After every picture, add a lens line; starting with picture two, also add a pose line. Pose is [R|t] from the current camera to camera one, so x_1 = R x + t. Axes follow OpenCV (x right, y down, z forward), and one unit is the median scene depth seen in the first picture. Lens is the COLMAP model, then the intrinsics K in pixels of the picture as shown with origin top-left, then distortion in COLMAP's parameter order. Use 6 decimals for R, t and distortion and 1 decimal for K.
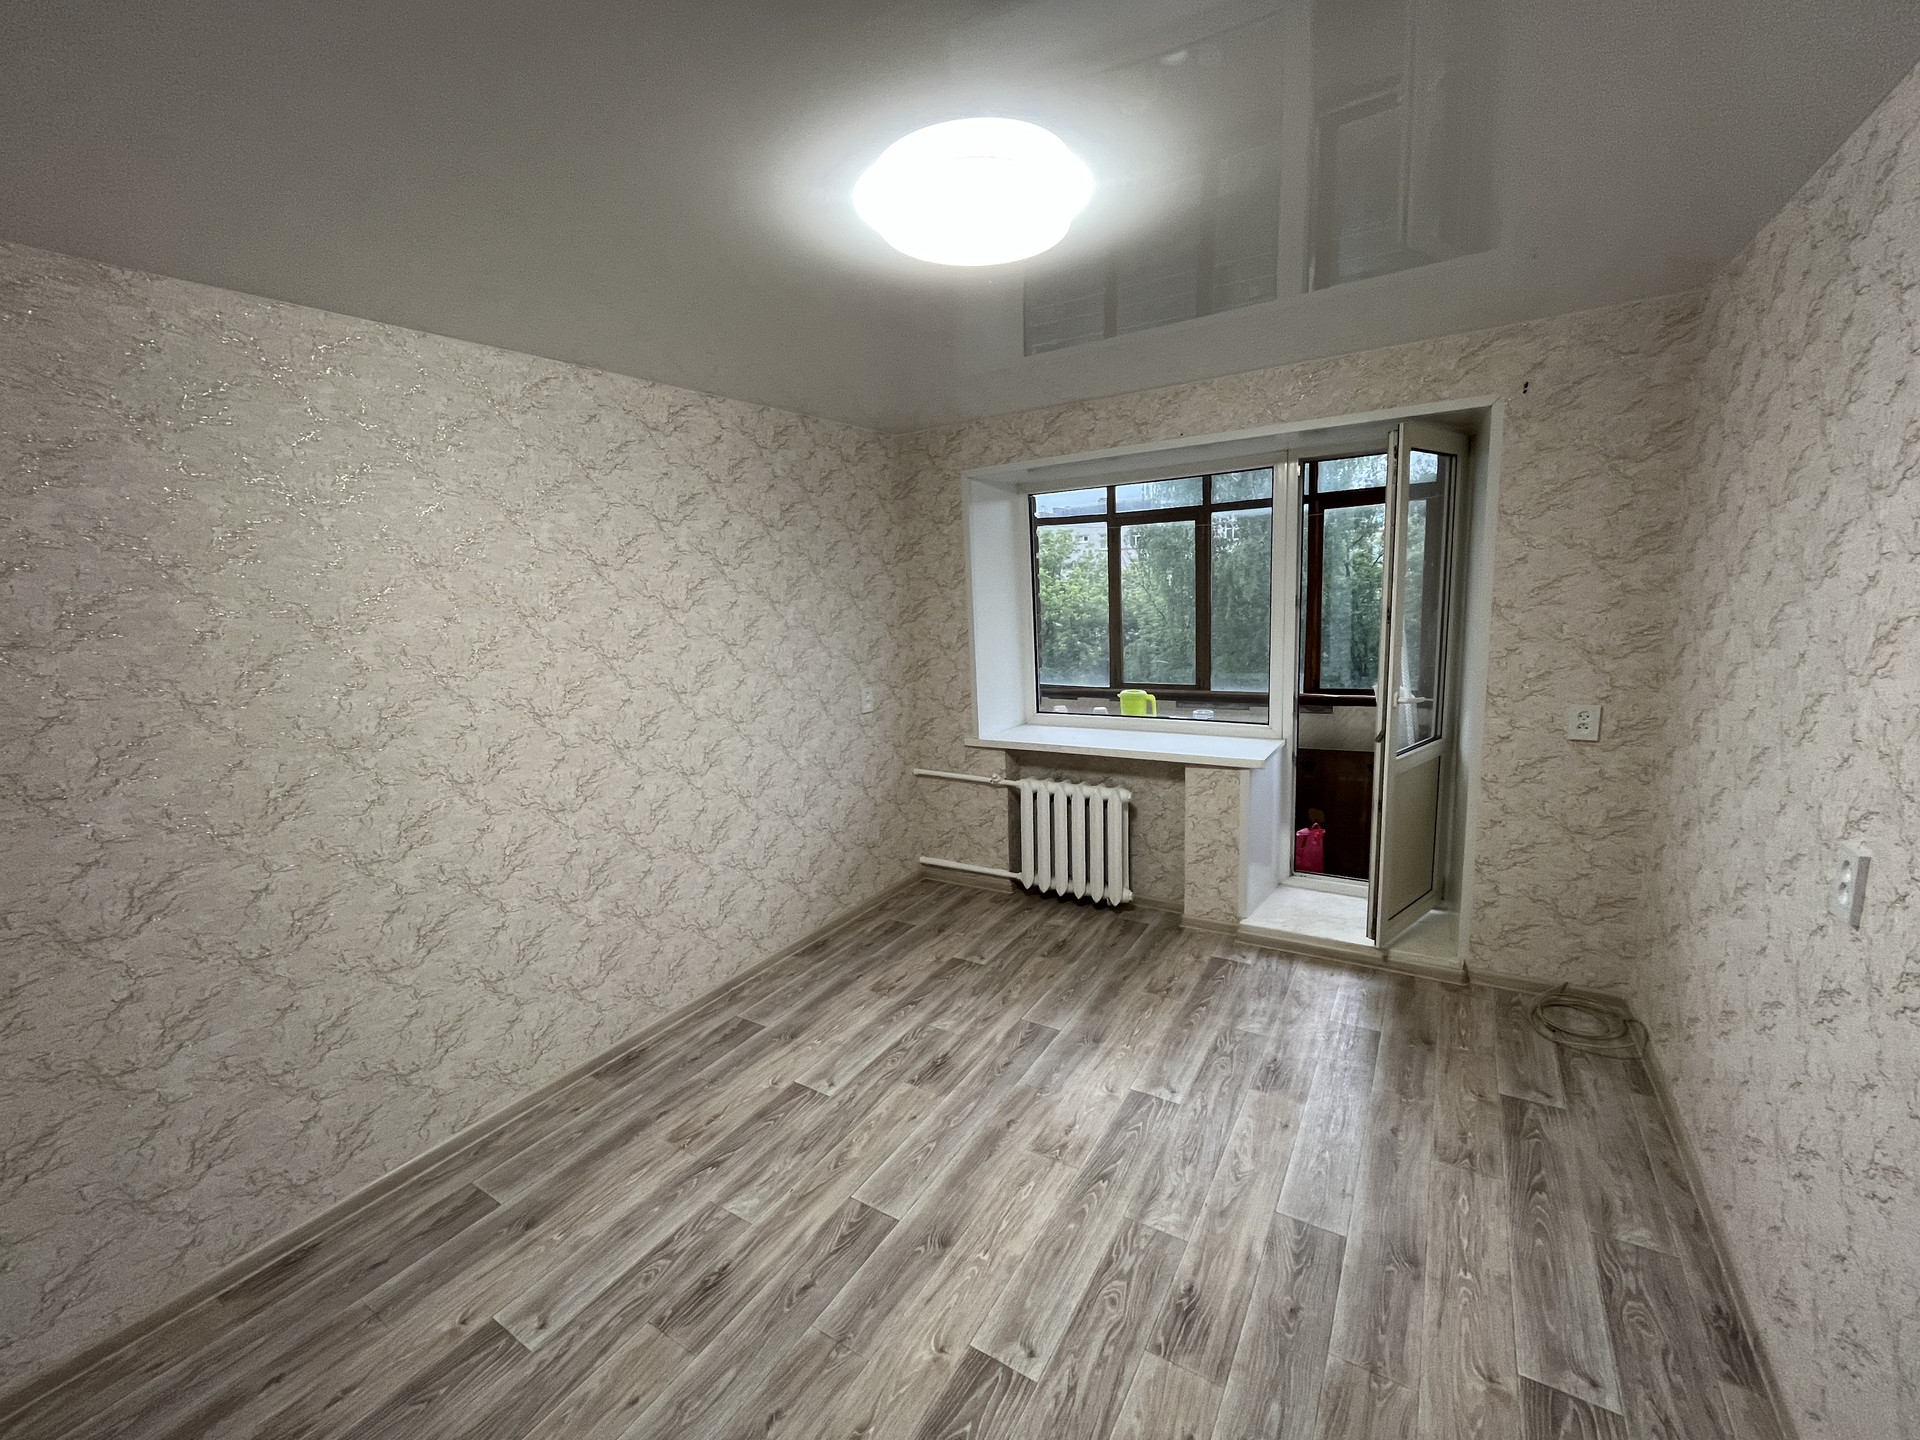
lens RADIAL K [[774.4, 0, 944.9], [0, 774.4, 712.4], [0, 0, 1]] dist [-0.012991, 0.001542]
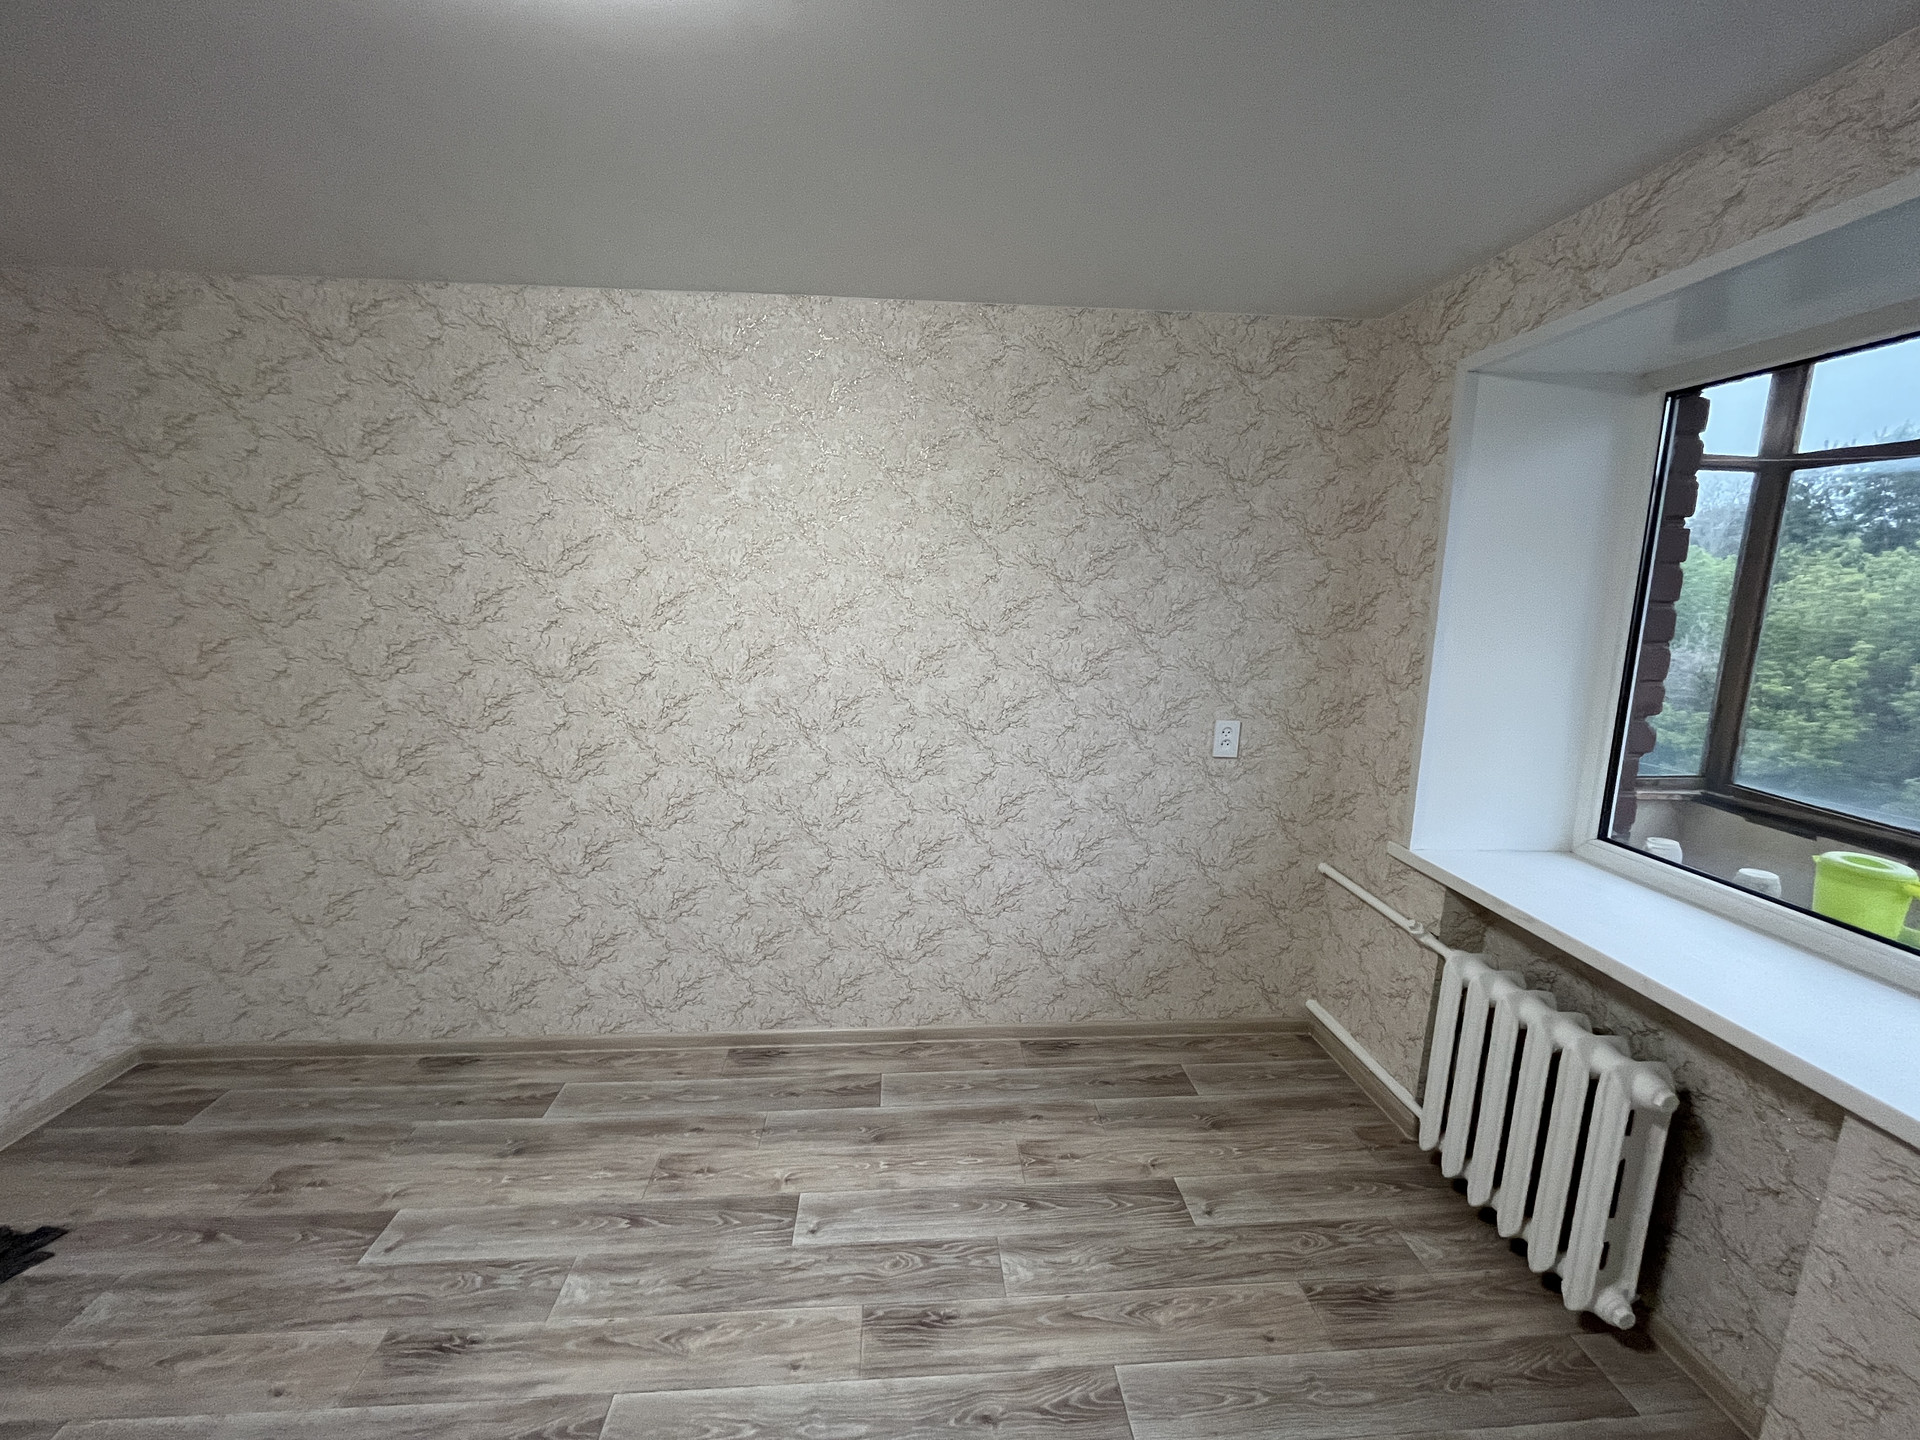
lens RADIAL K [[774.4, 0, 966.4], [0, 774.4, 717.9], [0, 0, 1]] dist [-0.012991, 0.001542]
pose [[0.602047, 0.207175, -0.771114, 0.349660], [-0.173272, 0.976637, 0.127111, -0.102550], [0.779433, 0.057085, 0.623879, 0.533426]]
